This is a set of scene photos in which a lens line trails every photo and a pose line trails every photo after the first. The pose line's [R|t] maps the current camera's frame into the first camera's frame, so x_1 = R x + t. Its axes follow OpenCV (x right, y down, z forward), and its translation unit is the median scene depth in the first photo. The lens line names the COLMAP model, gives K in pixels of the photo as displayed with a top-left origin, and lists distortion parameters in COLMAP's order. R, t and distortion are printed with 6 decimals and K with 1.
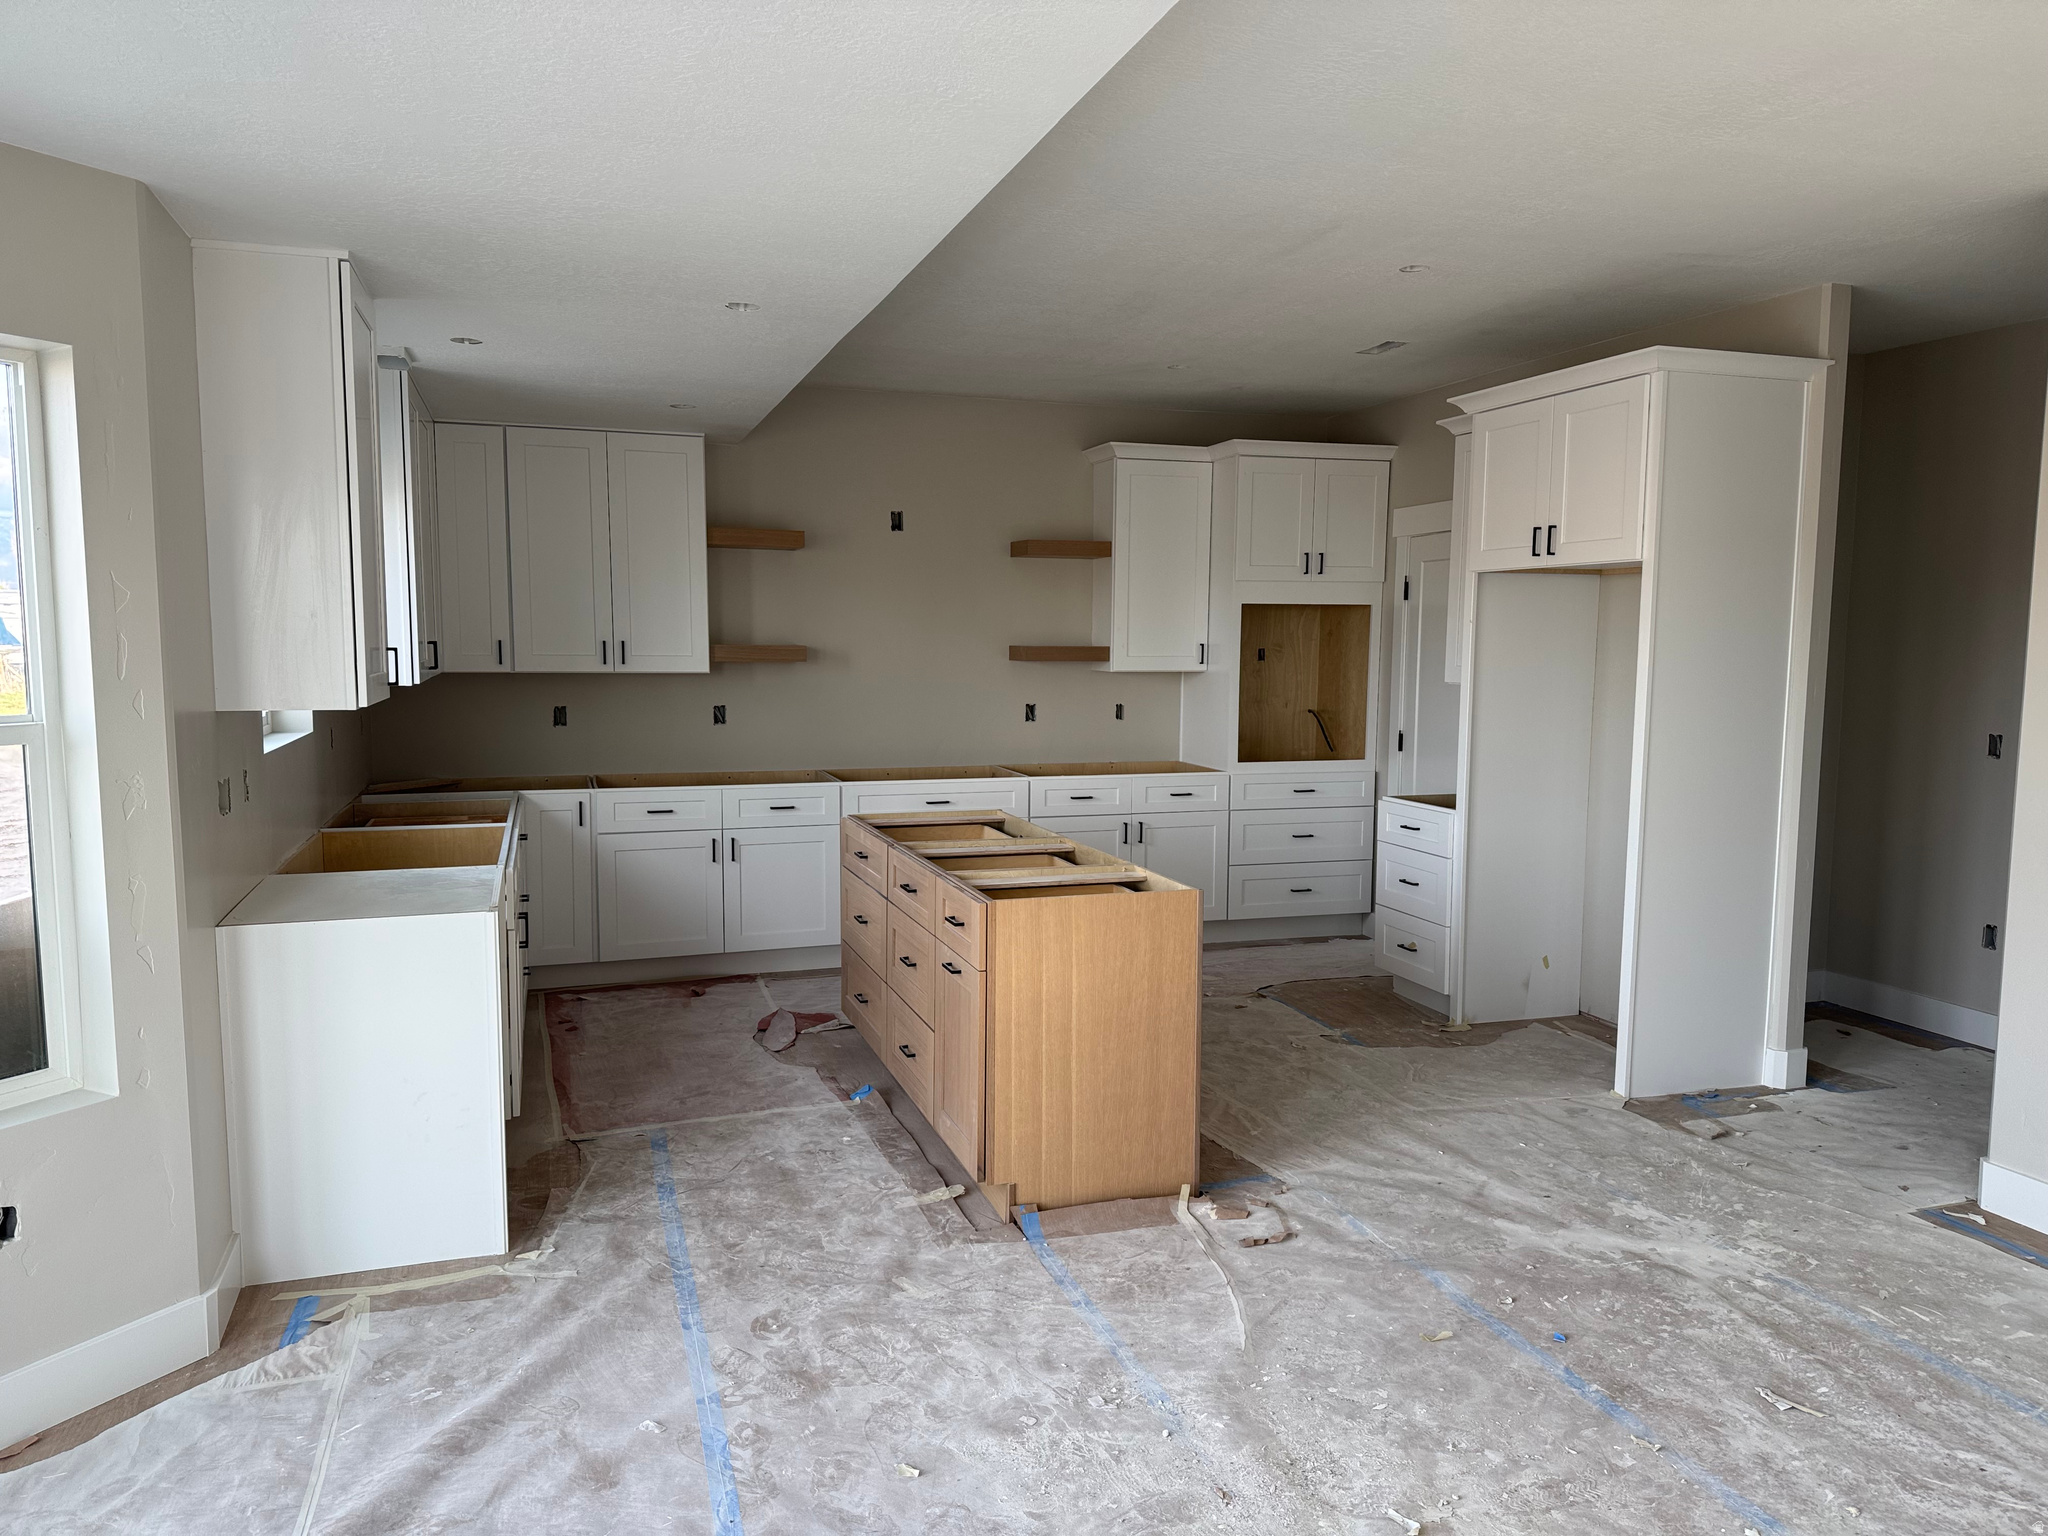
lens RADIAL K [[1427.4, 0, 1017.7], [0, 1427.4, 759.9], [0, 0, 1]] dist [0.170791, -0.320762]
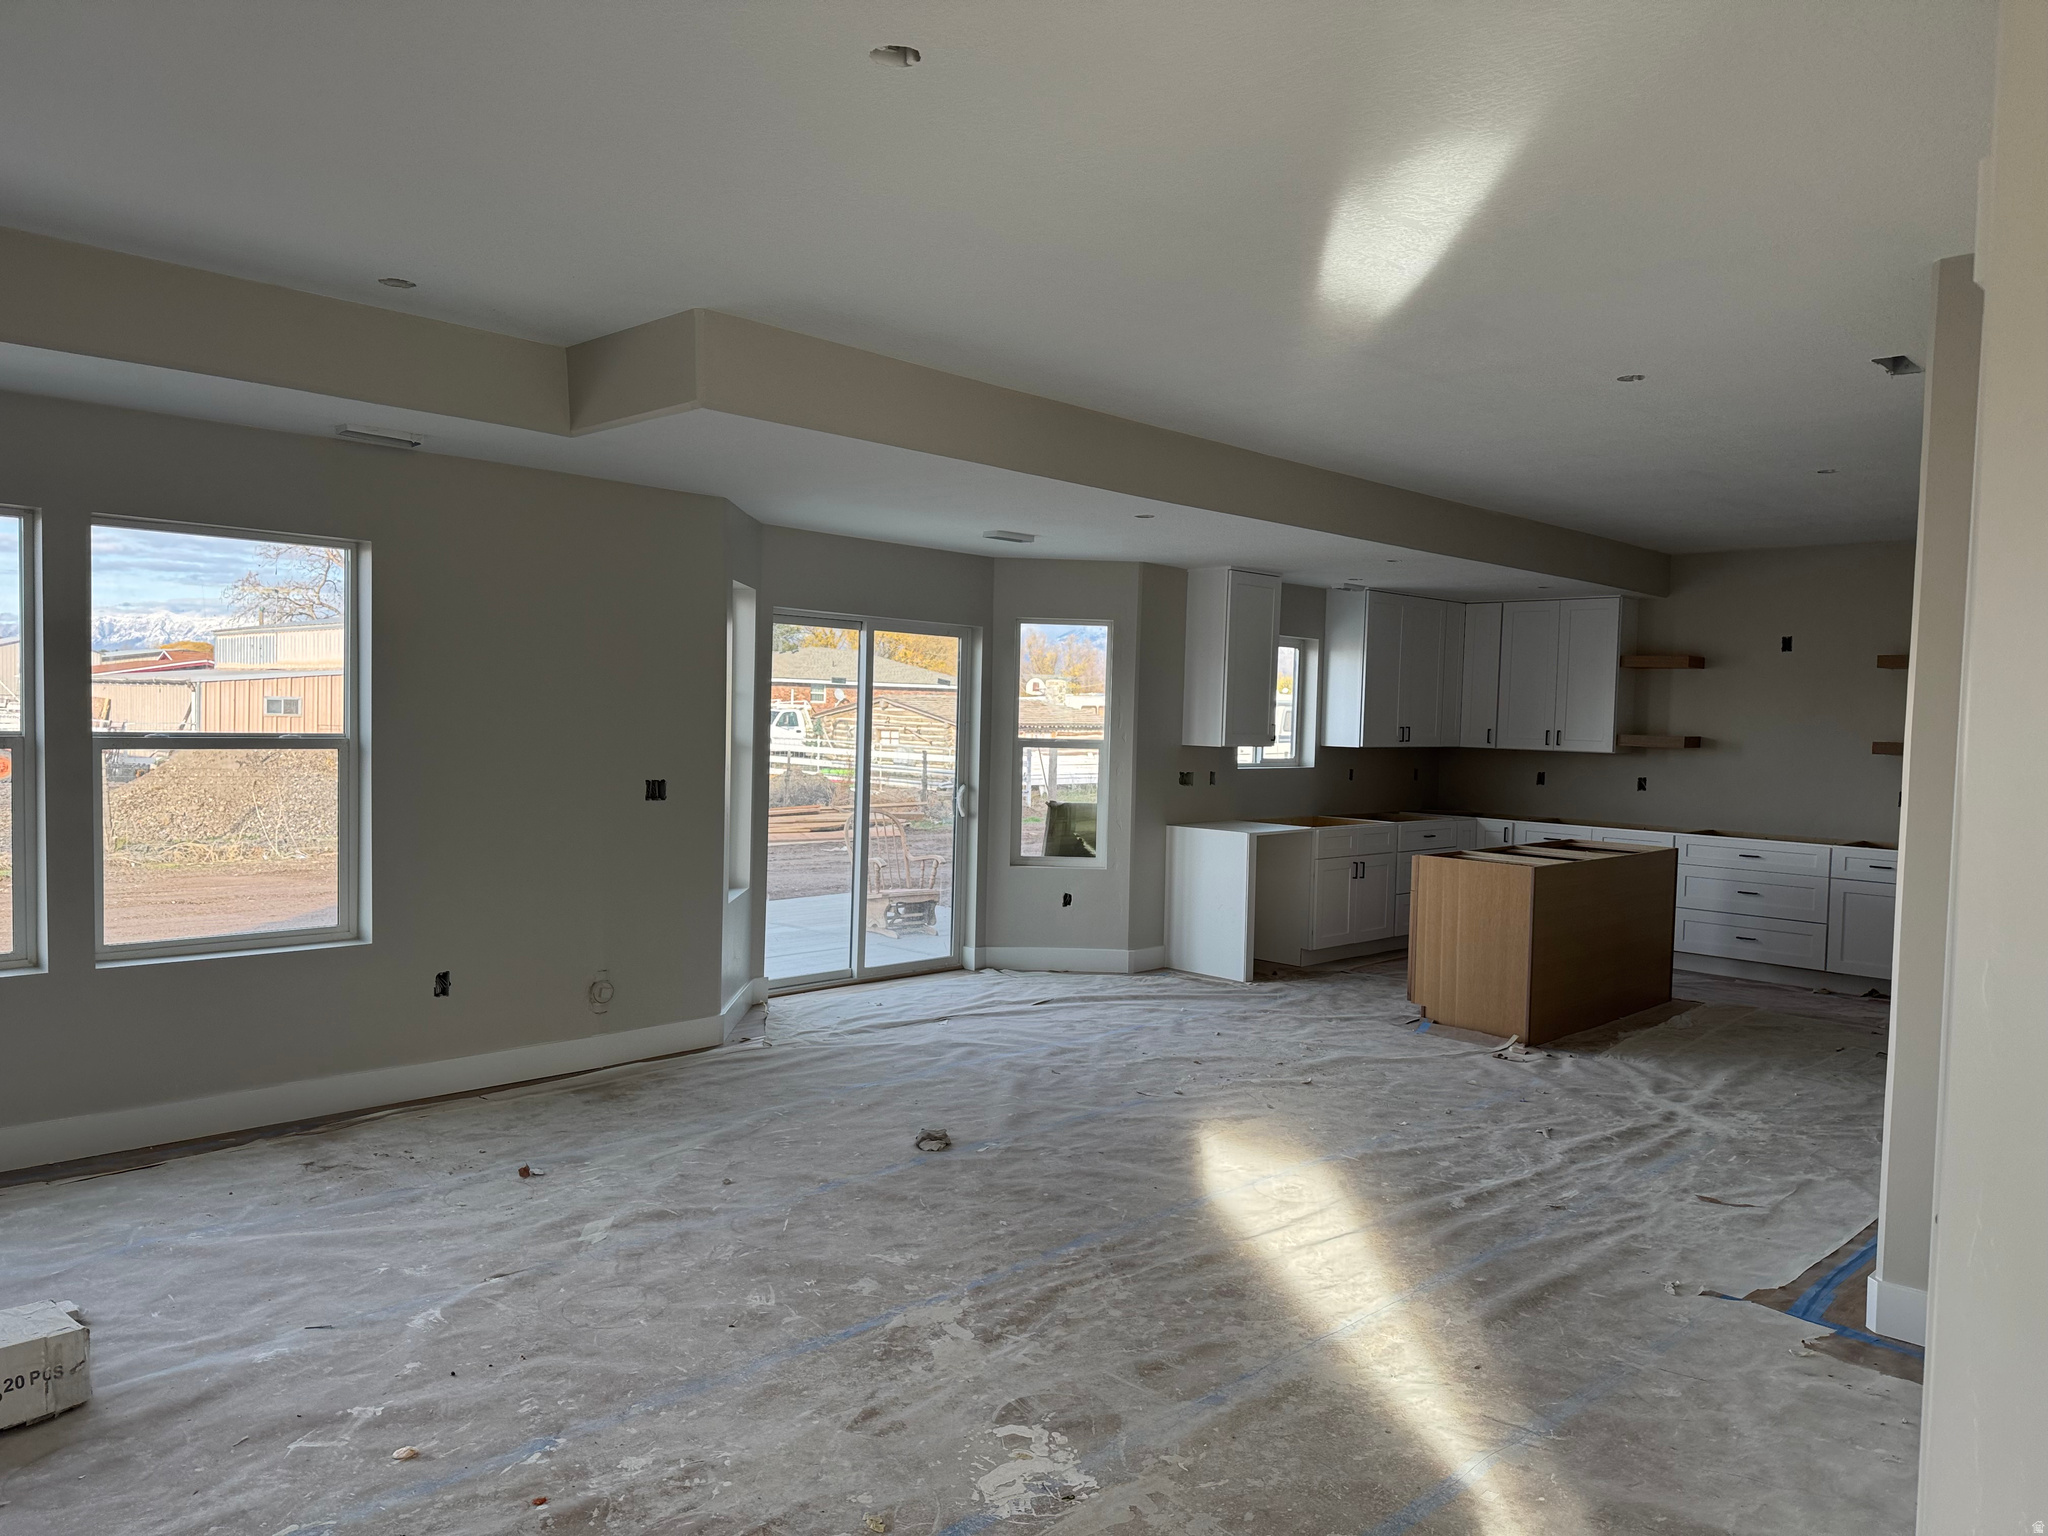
lens RADIAL K [[1427.4, 0, 1017.7], [0, 1427.4, 759.9], [0, 0, 1]] dist [0.170791, -0.320762]
pose [[0.445445, 0.035294, -0.894613, 0.873199], [-0.102885, 0.994621, -0.011989, 0.028116], [0.889378, 0.097383, 0.446680, -0.220069]]
